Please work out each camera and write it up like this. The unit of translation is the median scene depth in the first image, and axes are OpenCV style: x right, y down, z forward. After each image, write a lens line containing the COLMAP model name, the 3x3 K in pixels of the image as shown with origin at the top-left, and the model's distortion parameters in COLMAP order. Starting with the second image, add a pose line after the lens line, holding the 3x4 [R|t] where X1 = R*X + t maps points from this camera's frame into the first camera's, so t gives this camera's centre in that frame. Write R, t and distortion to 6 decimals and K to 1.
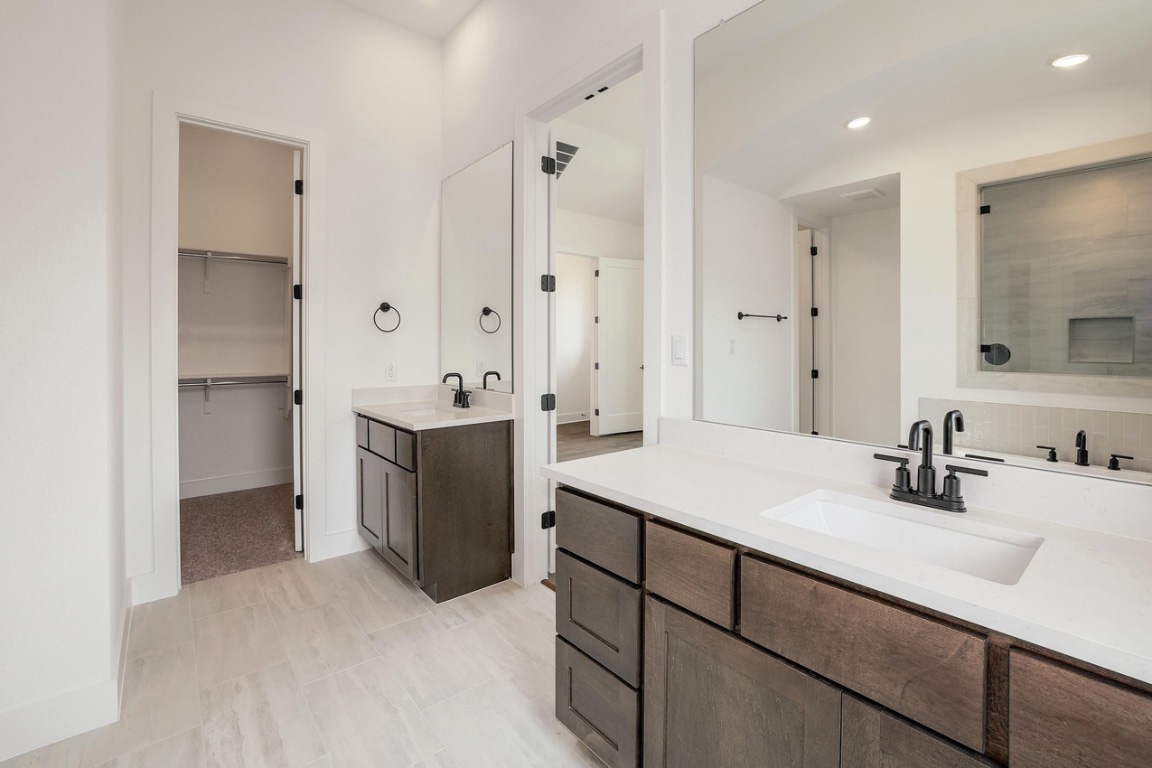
lens RADIAL K [[509.5, 0, 573.6], [0, 509.5, 344.0], [0, 0, 1]] dist [-0.048319, 0.016315]
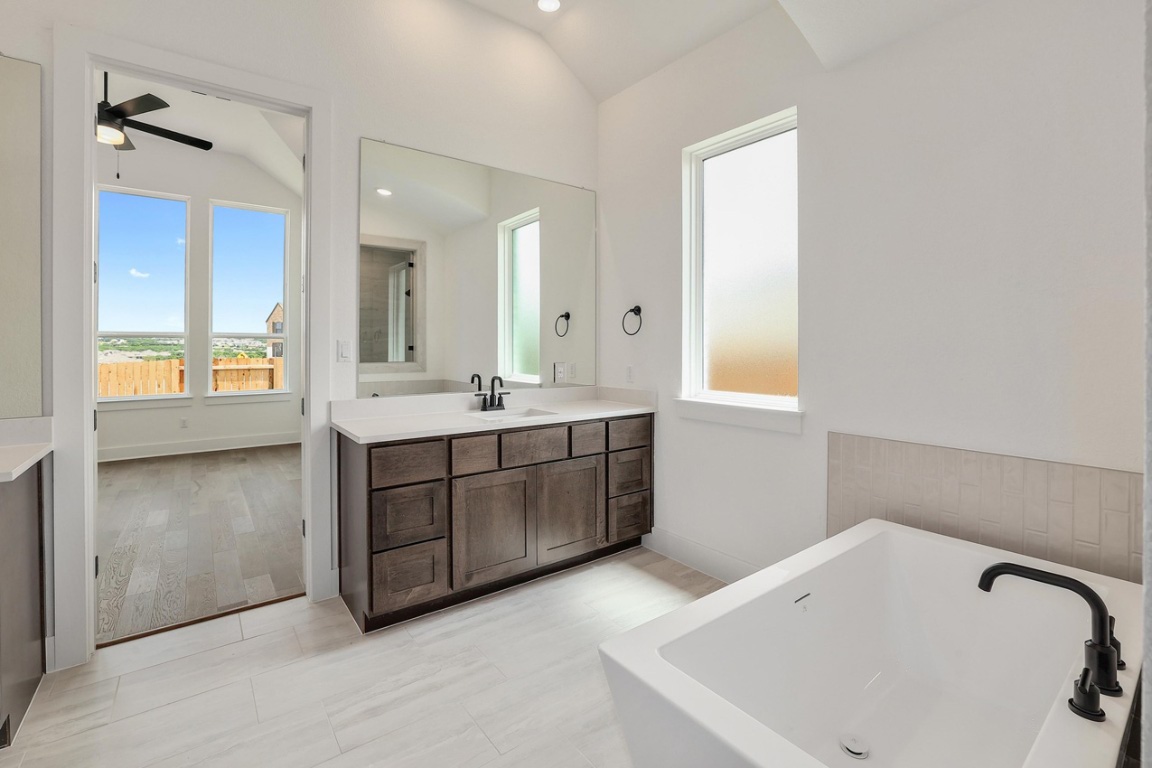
lens RADIAL K [[509.5, 0, 573.6], [0, 509.5, 344.0], [0, 0, 1]] dist [-0.048319, 0.016315]
pose [[0.042634, 0.001495, 0.999090, -1.815702], [0.005378, 0.999984, -0.001725, -0.003018], [-0.999076, 0.005447, 0.042626, 0.485224]]
